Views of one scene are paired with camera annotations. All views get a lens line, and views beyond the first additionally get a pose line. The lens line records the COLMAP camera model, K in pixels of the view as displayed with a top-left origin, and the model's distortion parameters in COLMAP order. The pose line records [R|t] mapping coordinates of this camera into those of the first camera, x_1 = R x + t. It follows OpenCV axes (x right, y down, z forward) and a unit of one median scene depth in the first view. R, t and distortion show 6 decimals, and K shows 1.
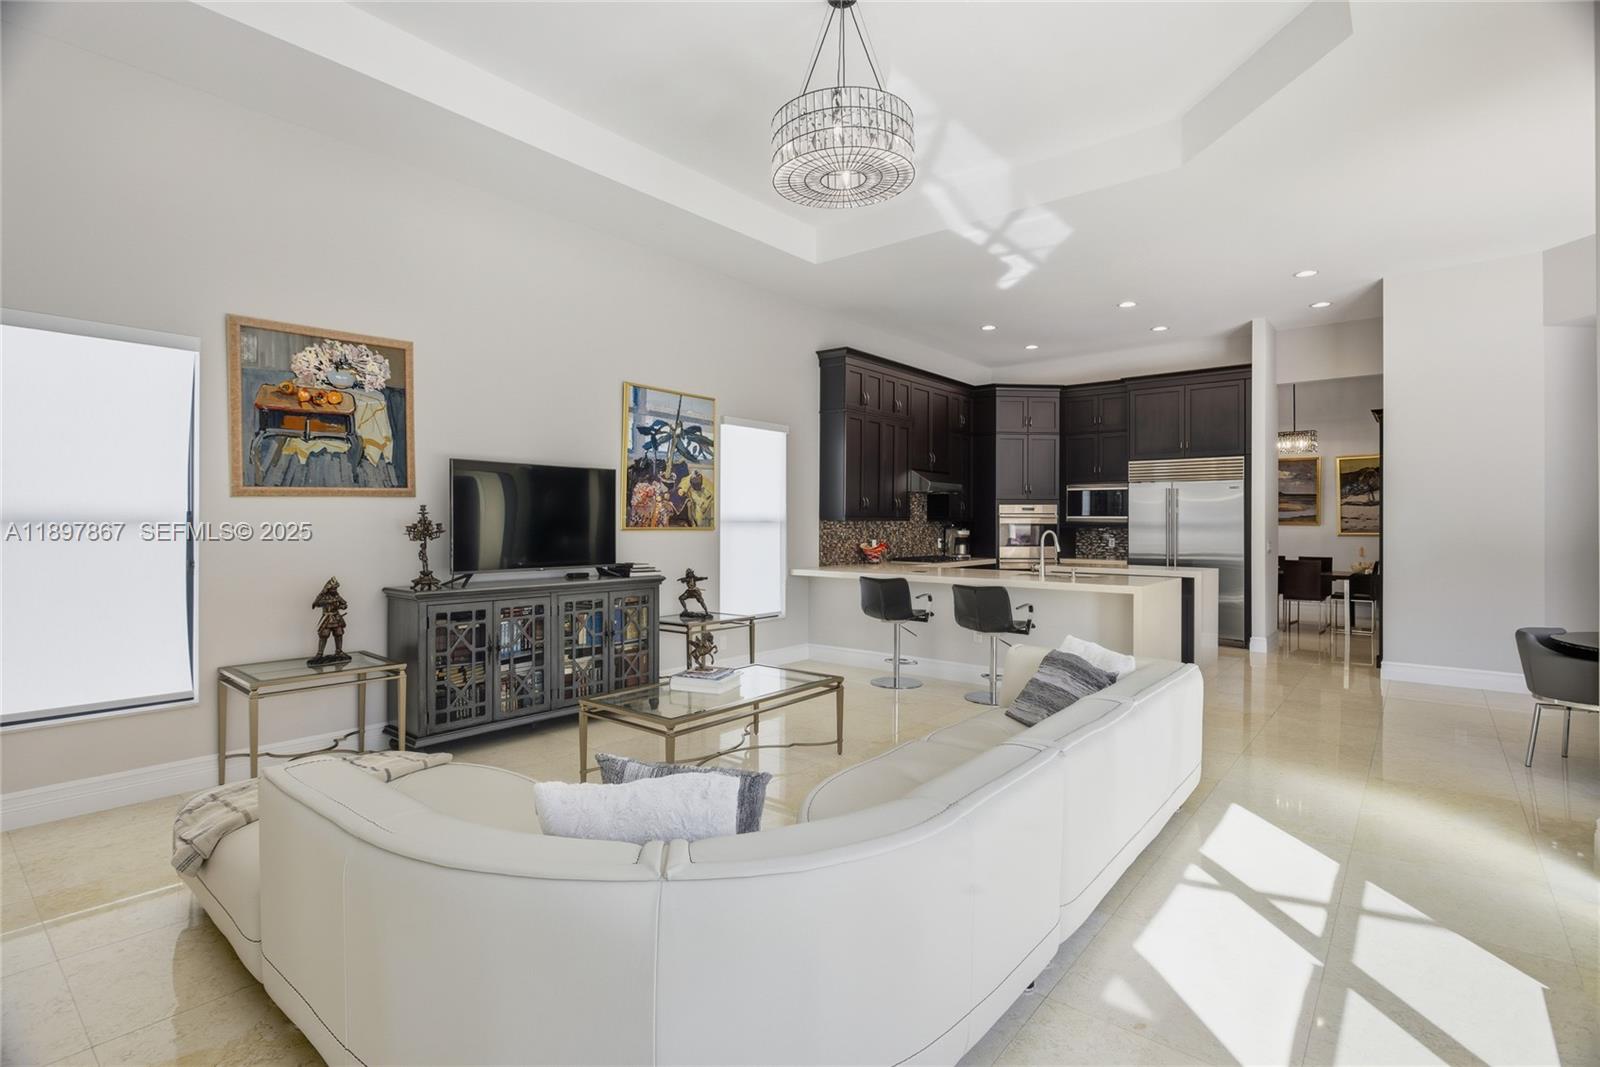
lens RADIAL K [[769.9, 0, 793.2], [0, 769.9, 522.0], [0, 0, 1]] dist [-0.001989, -0.000156]
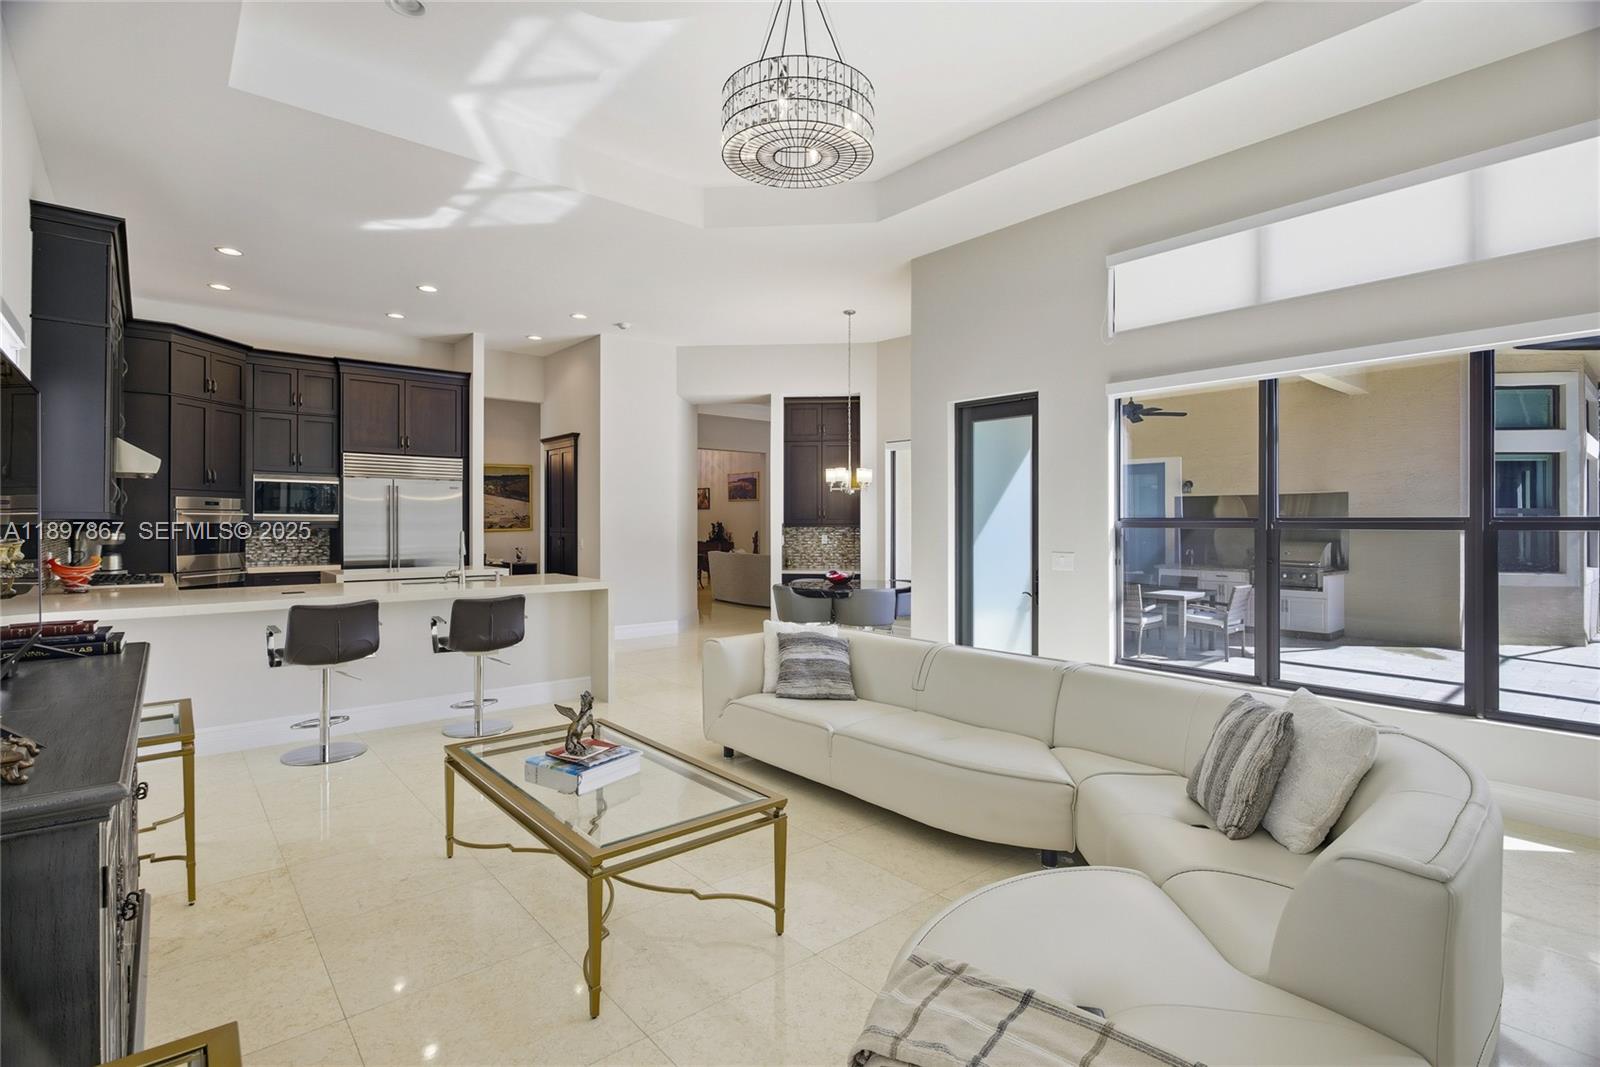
lens RADIAL K [[769.9, 0, 793.2], [0, 769.9, 522.0], [0, 0, 1]] dist [-0.001989, -0.000156]
pose [[0.181198, 0.000545, 0.983446, -0.370981], [-0.002006, 0.999998, -0.000184, 0.000125], [-0.983445, -0.001939, 0.181199, 0.361694]]
